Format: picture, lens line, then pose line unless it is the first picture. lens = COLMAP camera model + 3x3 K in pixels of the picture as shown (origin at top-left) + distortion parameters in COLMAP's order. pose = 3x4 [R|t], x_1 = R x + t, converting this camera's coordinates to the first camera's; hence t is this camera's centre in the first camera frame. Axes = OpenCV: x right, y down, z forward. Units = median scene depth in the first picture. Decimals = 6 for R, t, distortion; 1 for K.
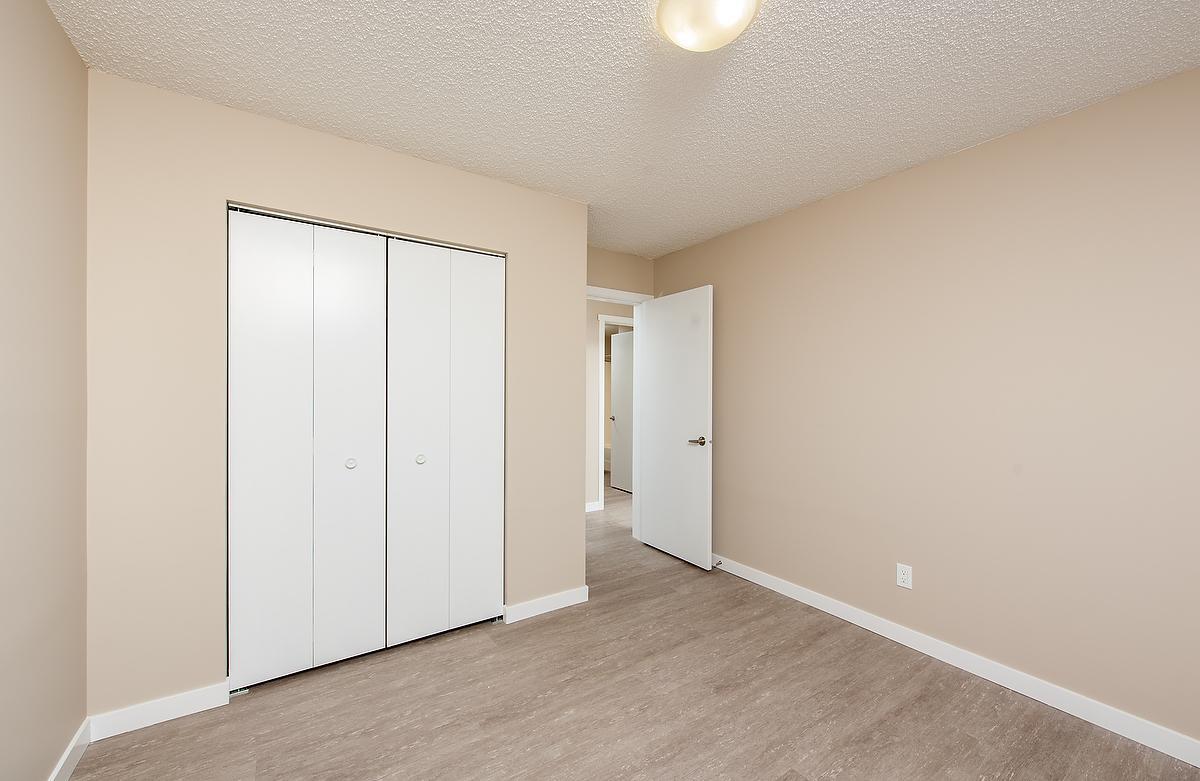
lens RADIAL K [[463.8, 0, 600.8], [0, 463.8, 388.7], [0, 0, 1]] dist [-0.001843, -0.000992]
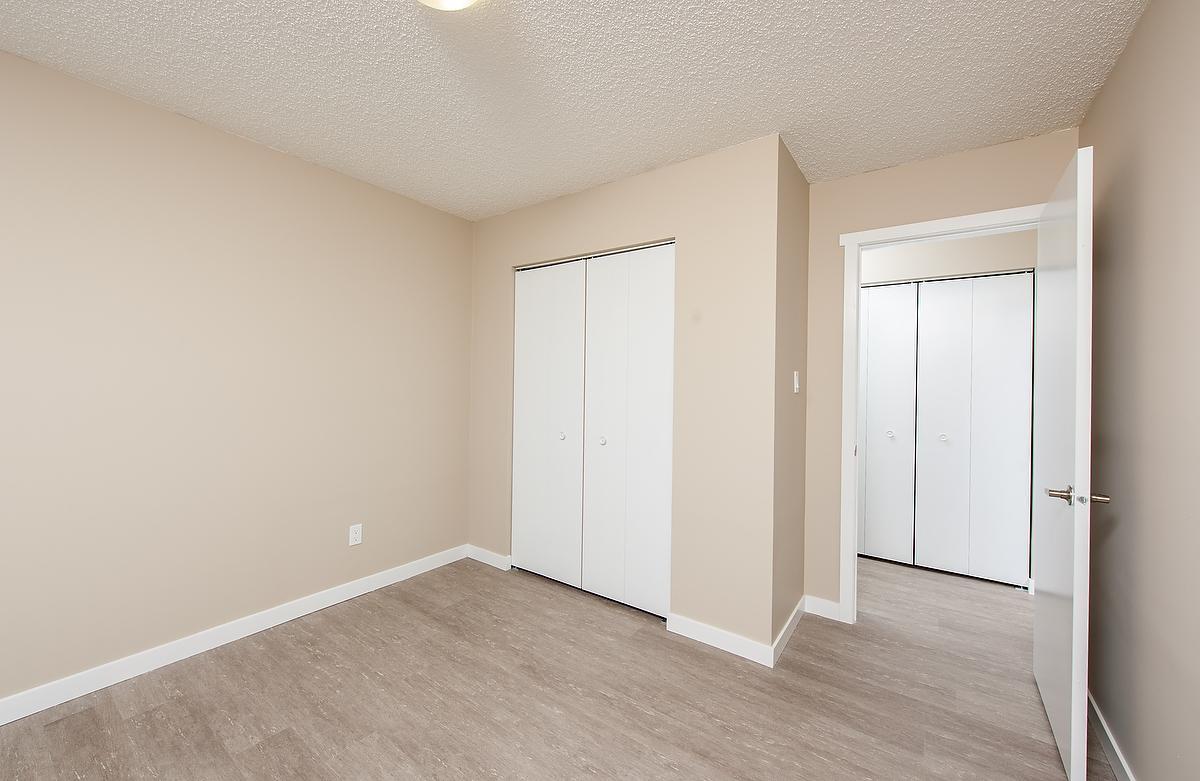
lens RADIAL K [[463.8, 0, 600.8], [0, 463.8, 388.7], [0, 0, 1]] dist [-0.001843, -0.000992]
pose [[0.343420, 0.007227, -0.939154, 0.670921], [-0.008151, 0.999956, 0.004715, 0.013183], [0.939146, 0.006036, 0.343464, 0.575462]]
